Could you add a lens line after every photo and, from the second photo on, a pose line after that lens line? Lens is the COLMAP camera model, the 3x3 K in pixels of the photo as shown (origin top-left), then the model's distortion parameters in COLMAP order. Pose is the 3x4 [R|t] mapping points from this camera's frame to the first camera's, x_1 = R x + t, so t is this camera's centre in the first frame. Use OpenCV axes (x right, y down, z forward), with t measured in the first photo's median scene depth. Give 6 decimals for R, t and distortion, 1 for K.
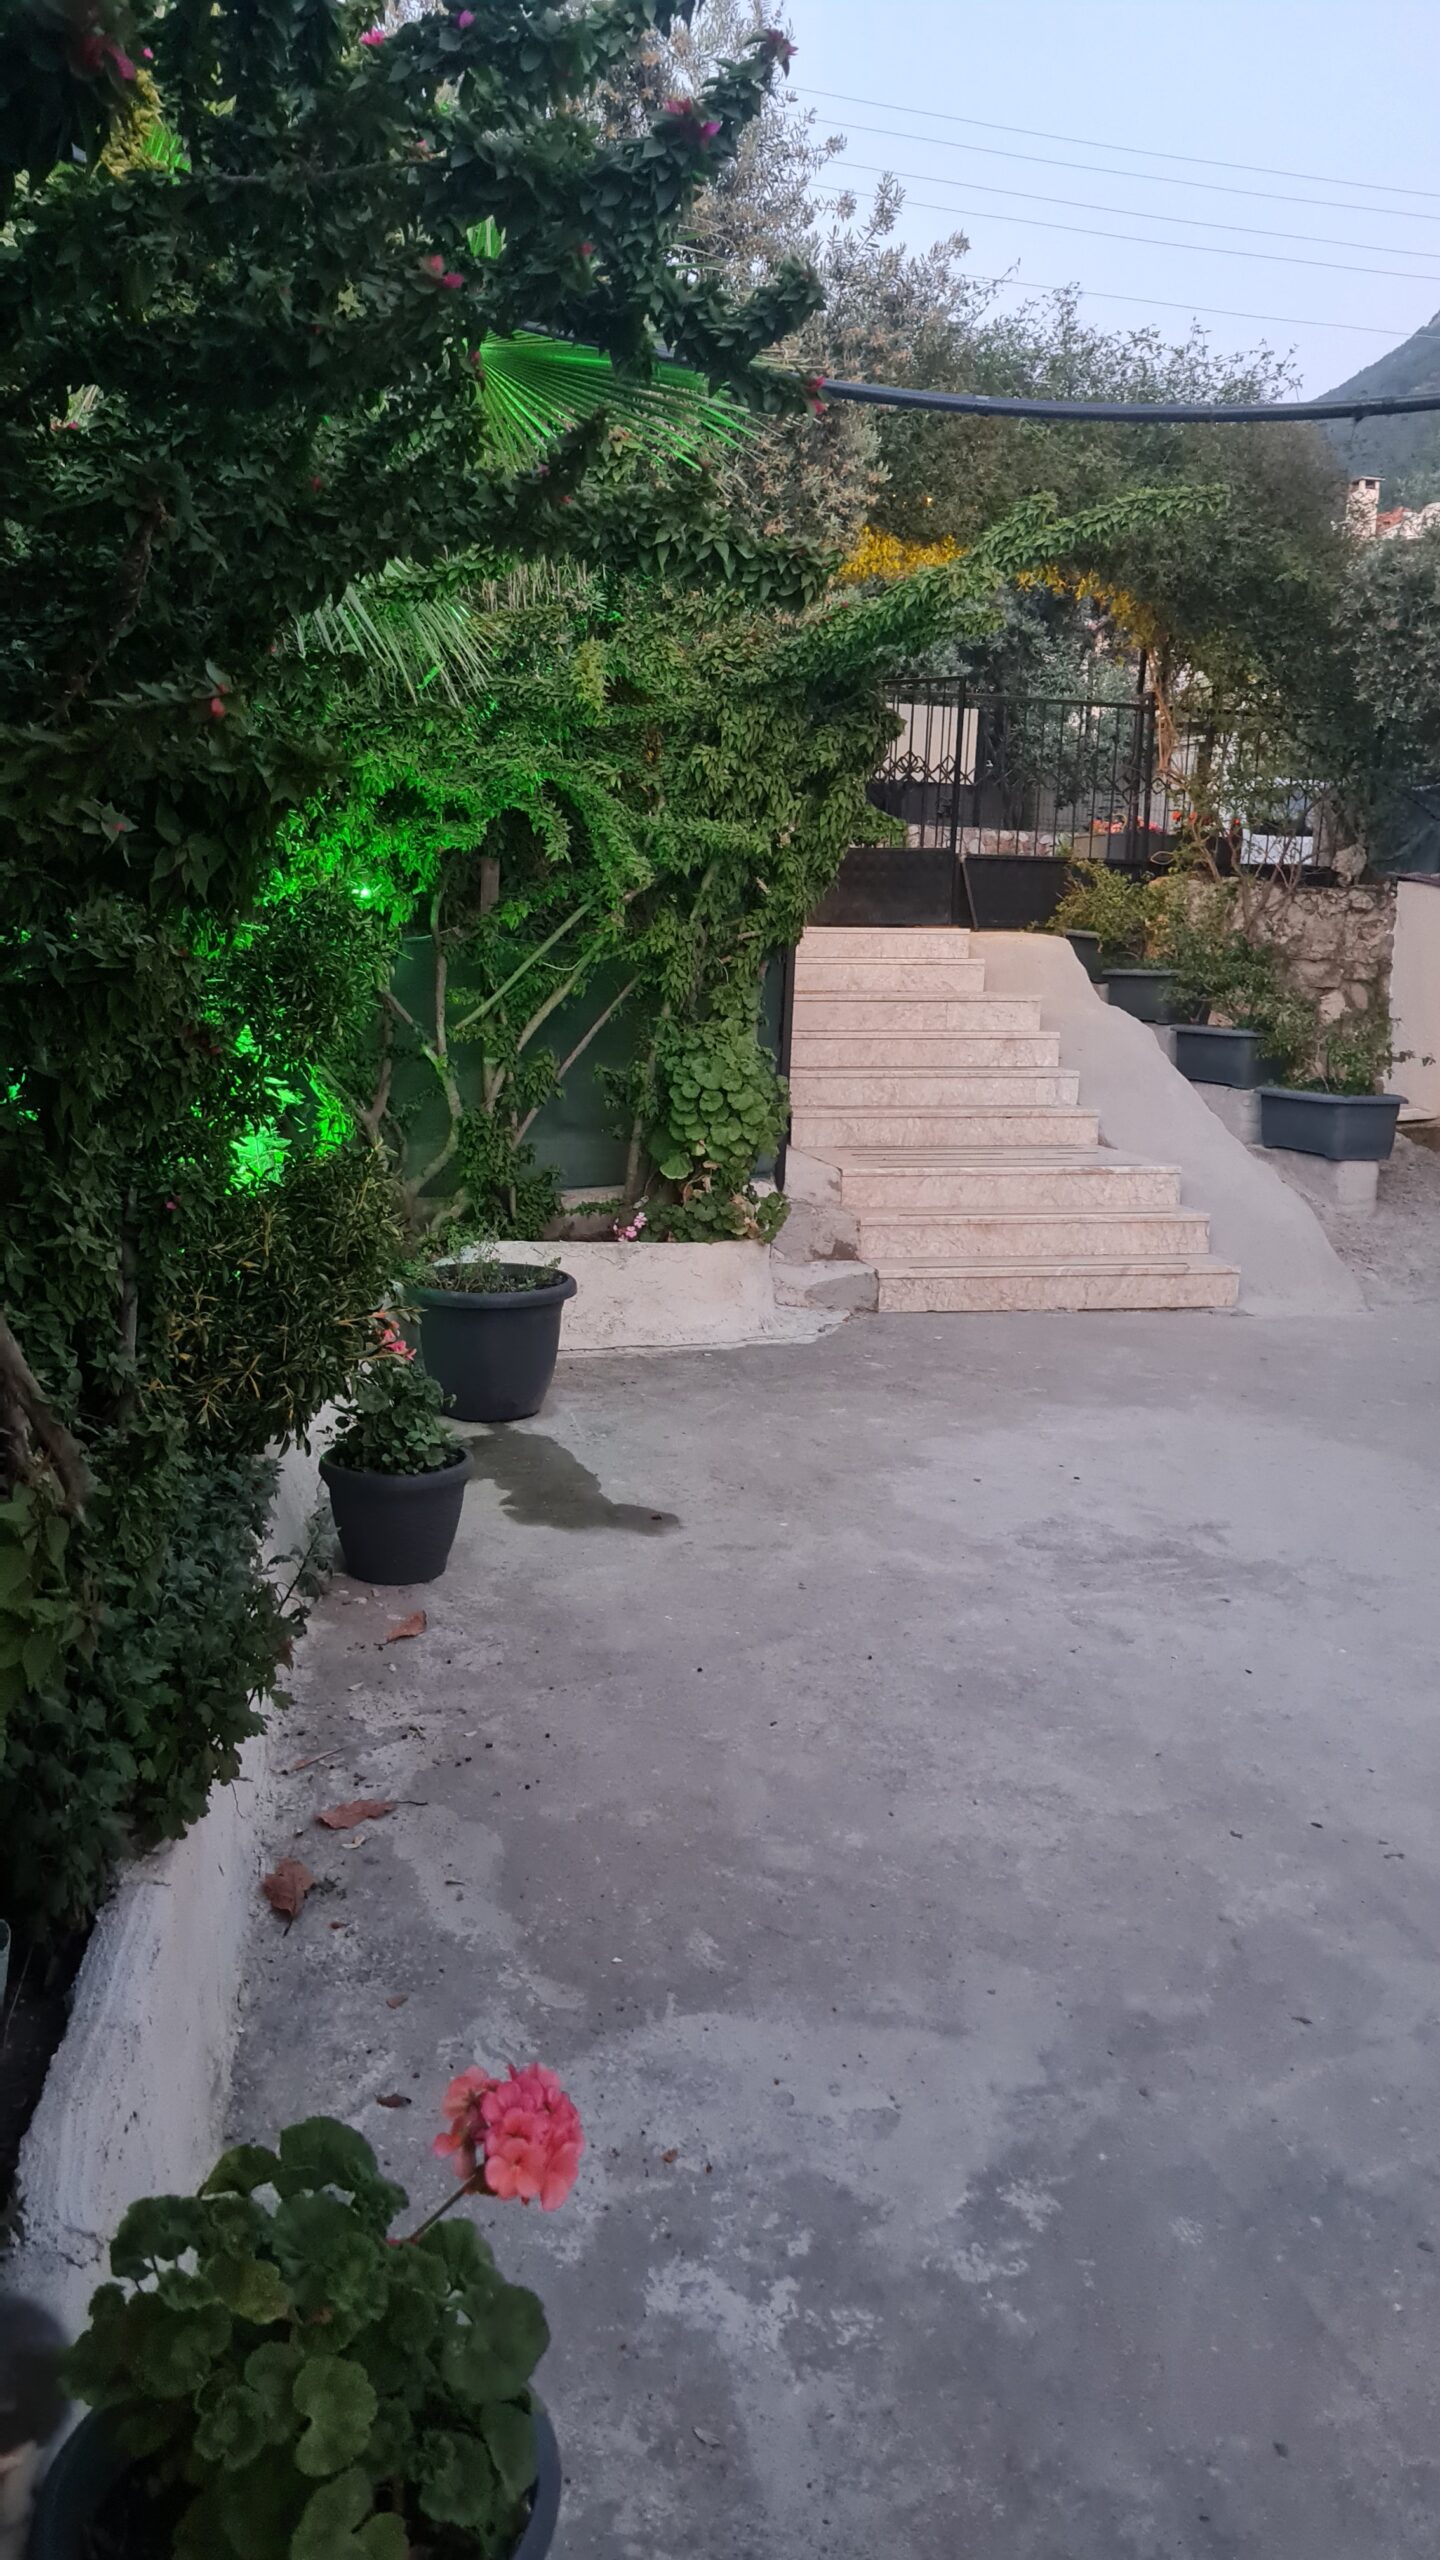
lens RADIAL K [[1883.2, 0, 659.3], [0, 1883.2, 1284.0], [0, 0, 1]] dist [0.035065, -0.000143]
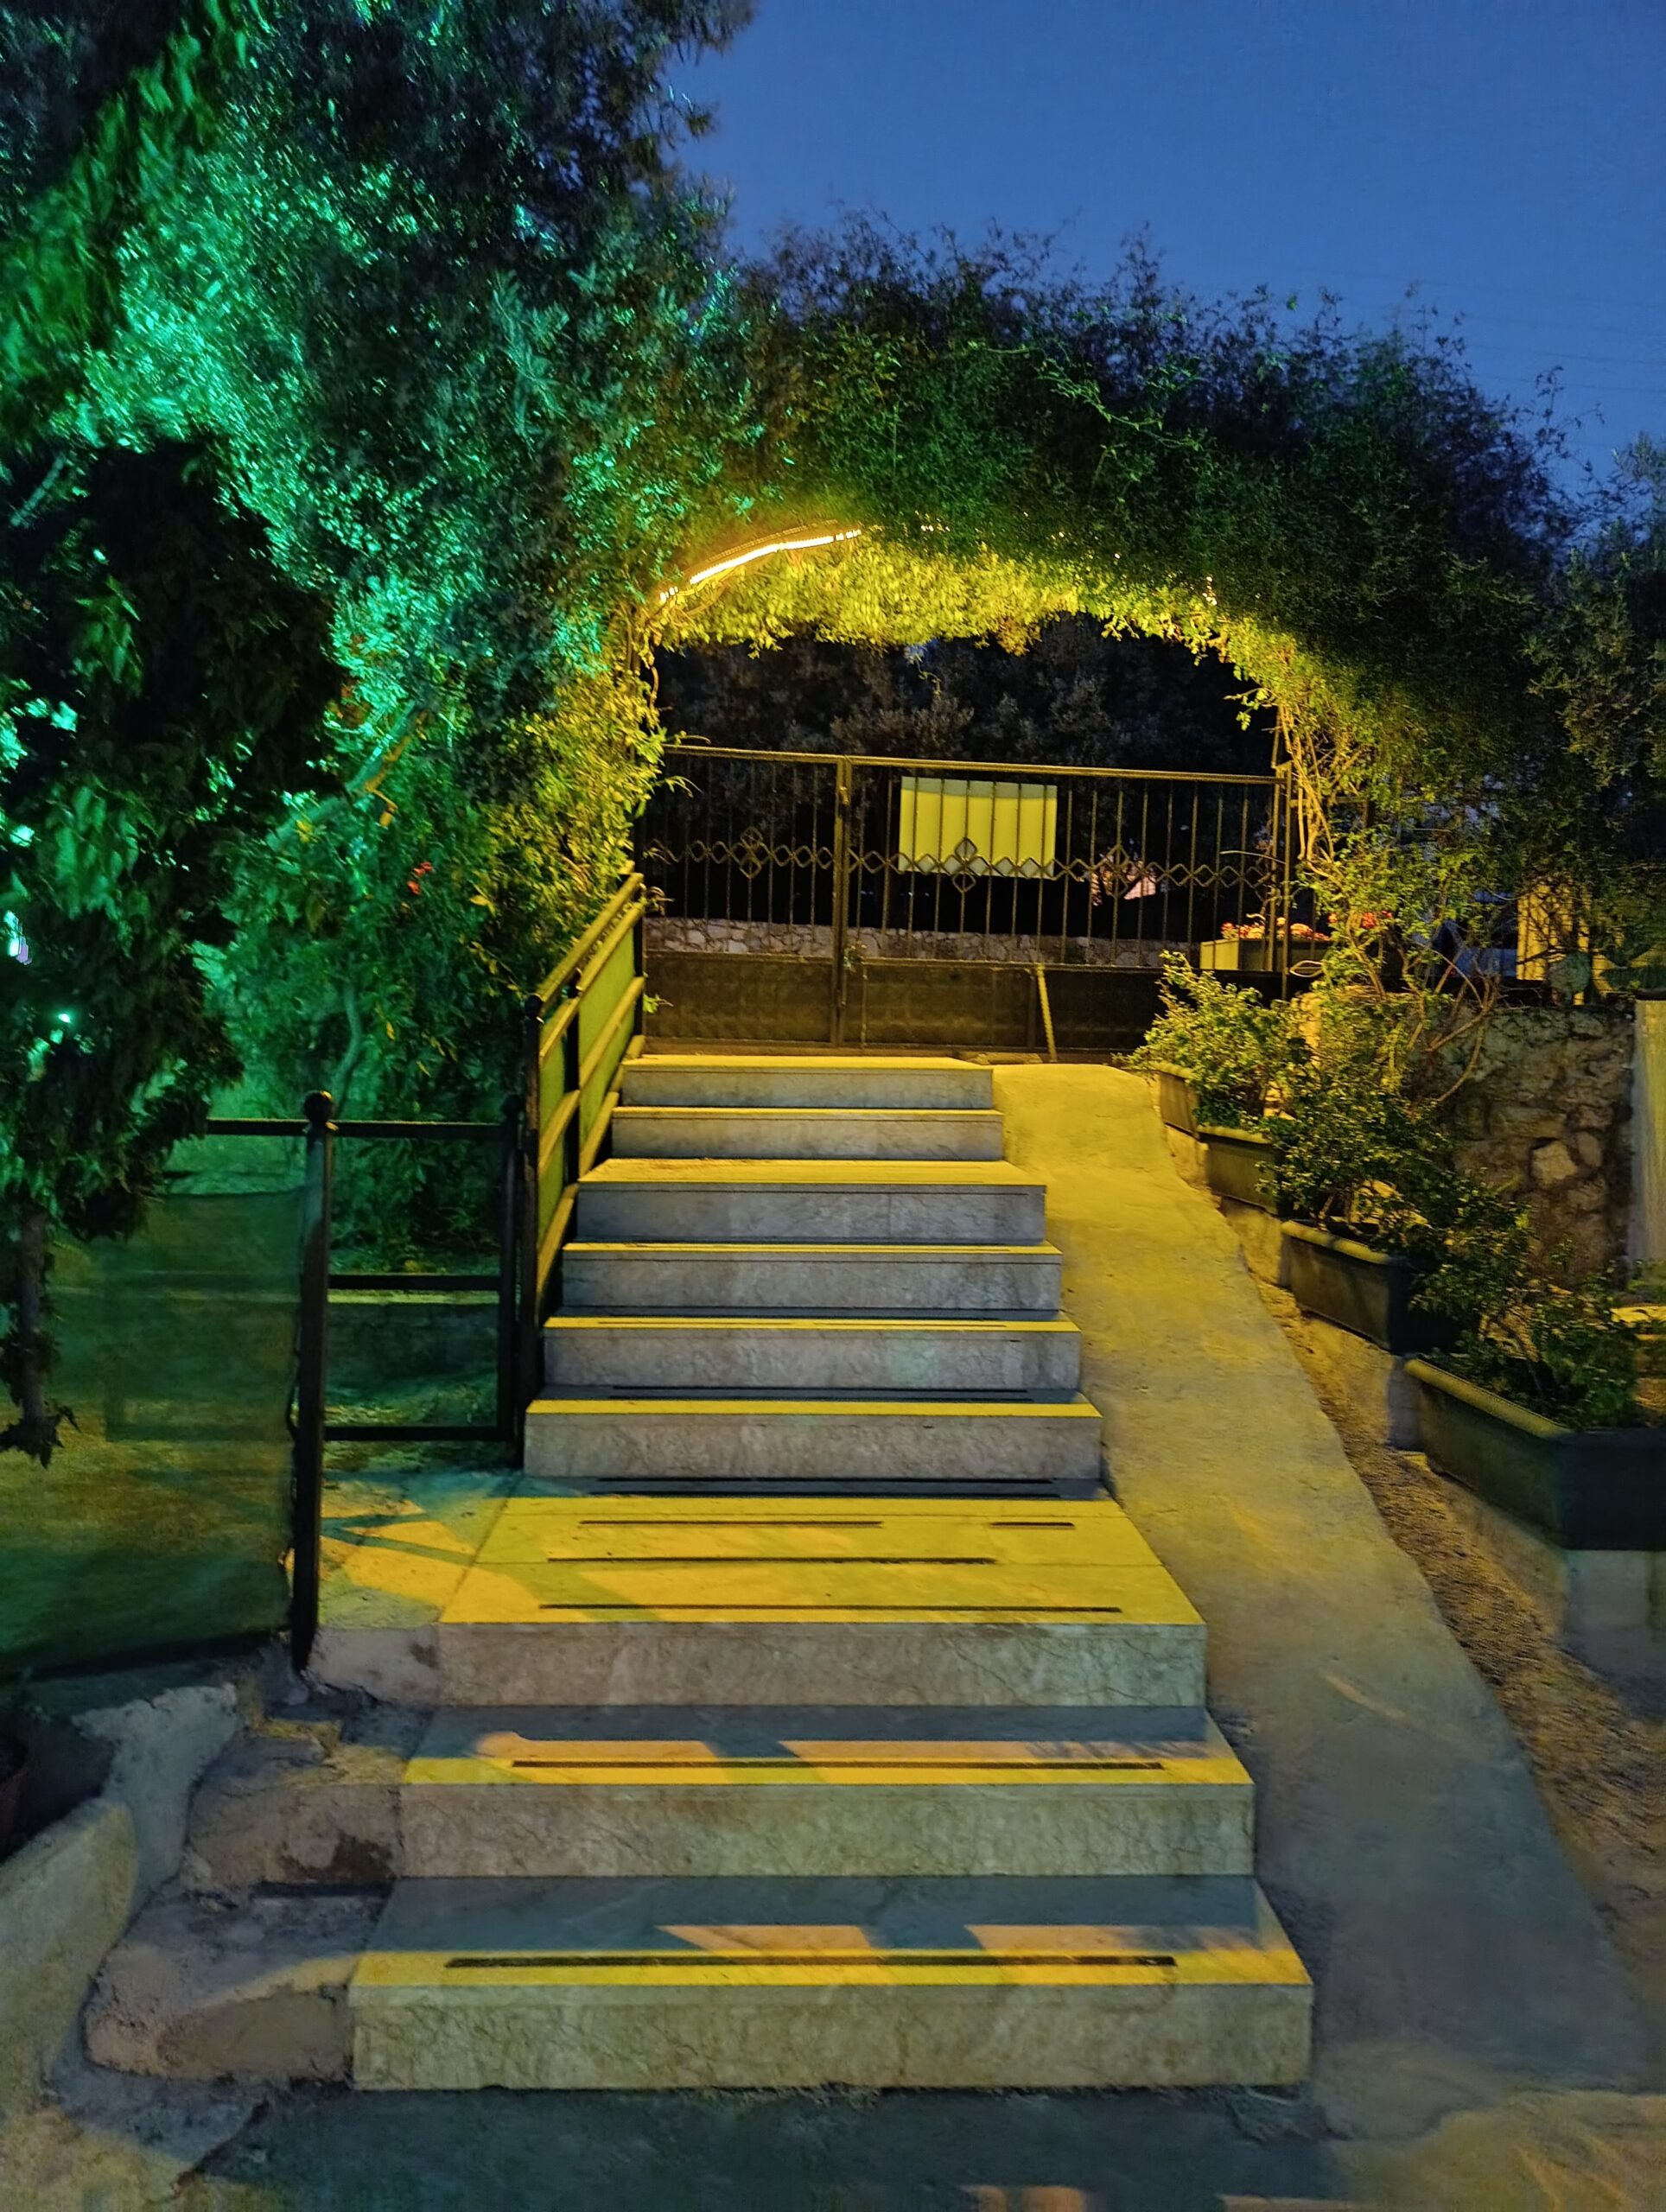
lens RADIAL K [[1463.4, 0, 800.4], [0, 1463.4, 1104.9], [0, 0, 1]] dist [0.069433, -0.107169]
pose [[0.990739, 0.009600, -0.135440, 0.288101], [-0.027257, 0.991254, -0.129120, -0.175938], [0.133016, 0.131616, 0.982336, 0.786006]]
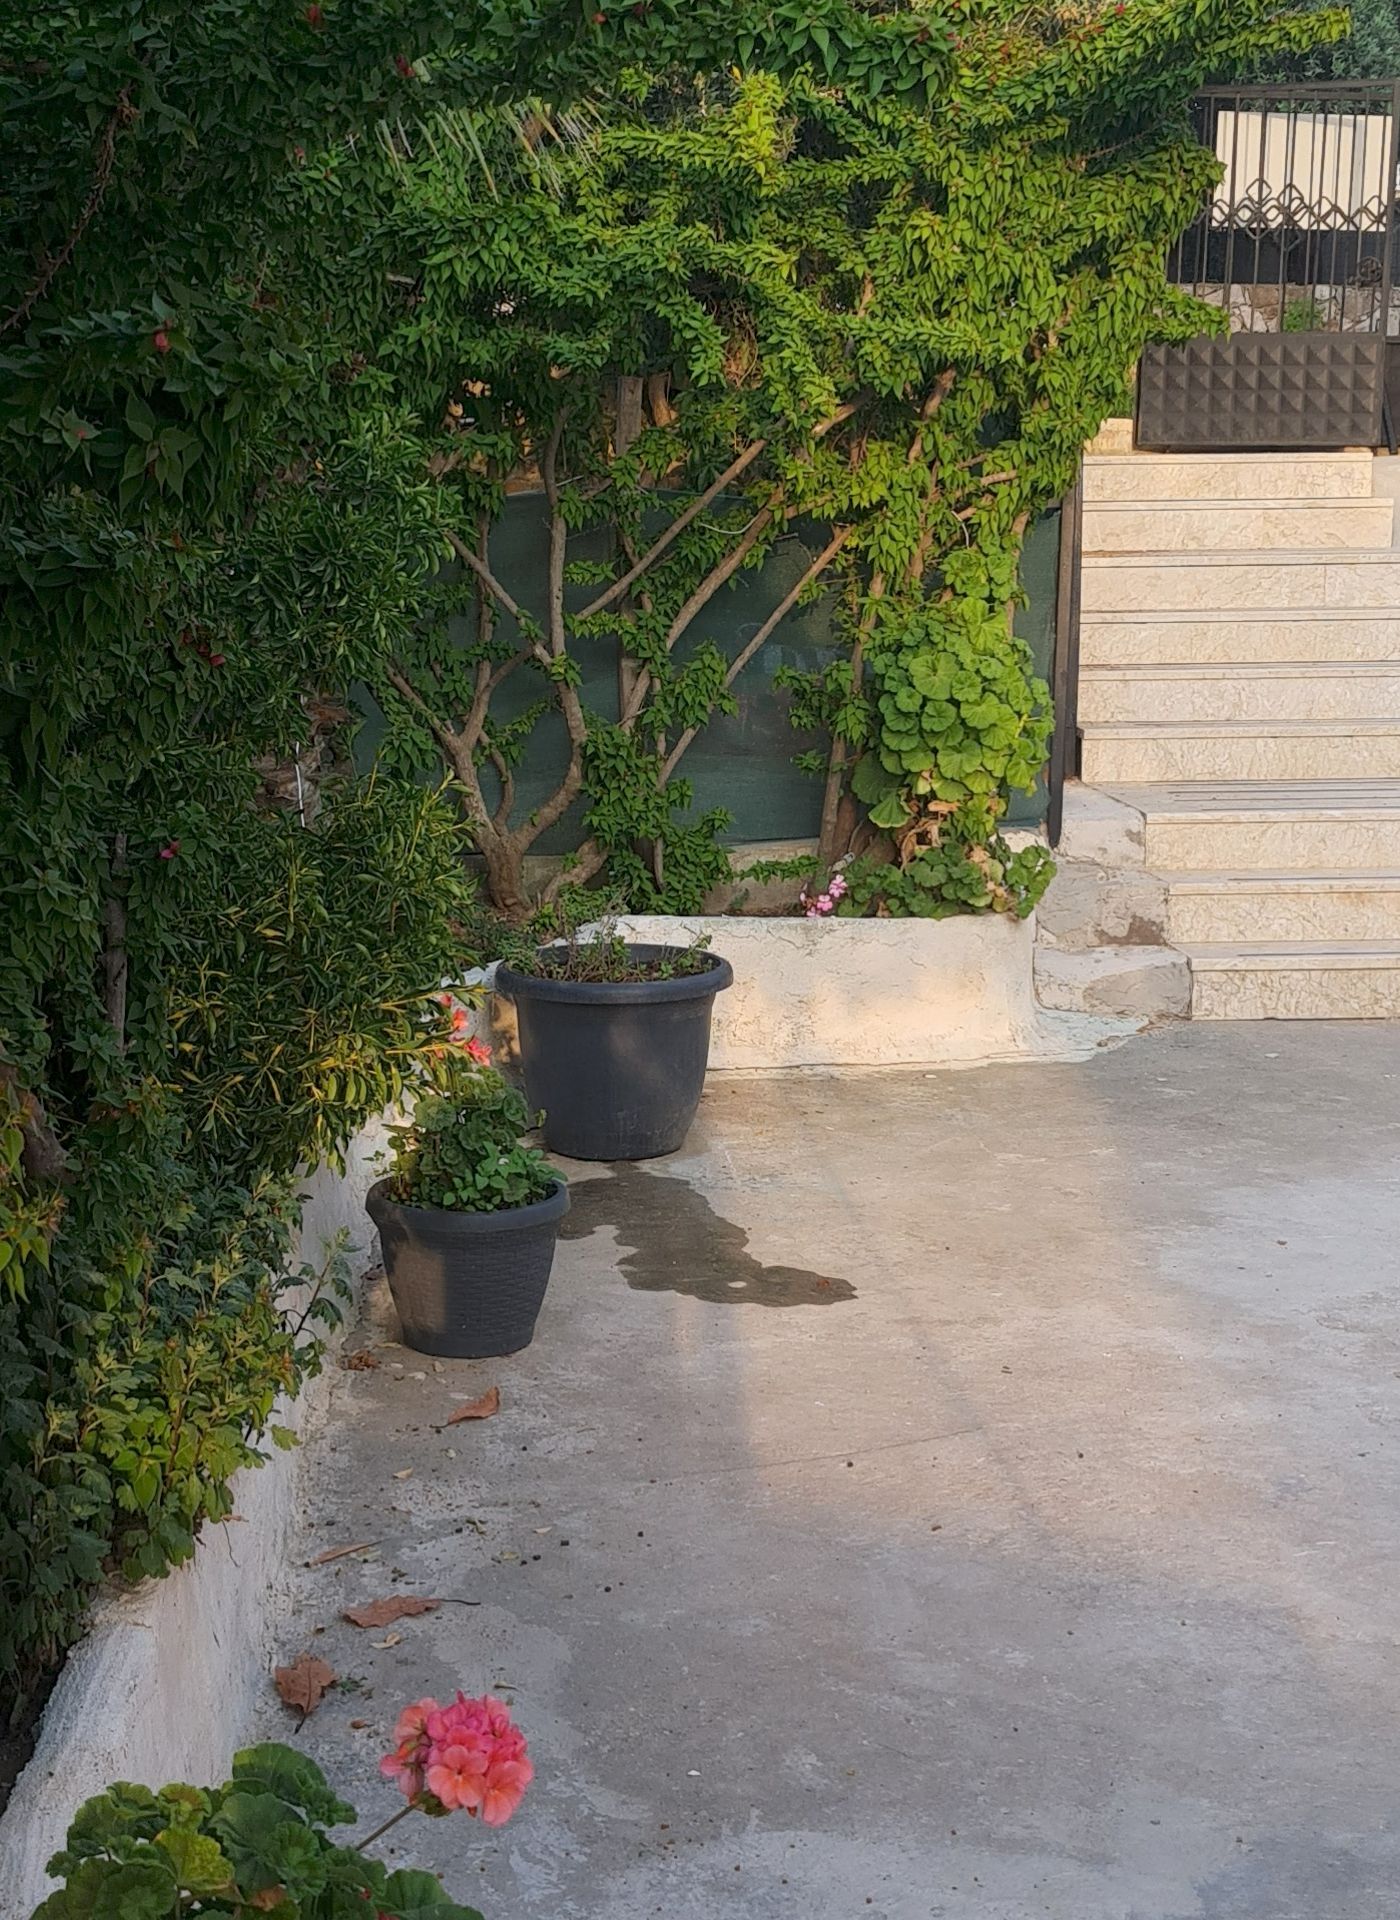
lens RADIAL K [[2948.8, 0, 626.1], [0, 2948.8, 1025.8], [0, 0, 1]] dist [0.027926, -0.010718]
pose [[0.993412, 0.001879, -0.114586, 0.039760], [-0.001074, 0.999974, 0.007080, 0.011228], [0.114596, -0.006910, 0.993388, -0.112609]]
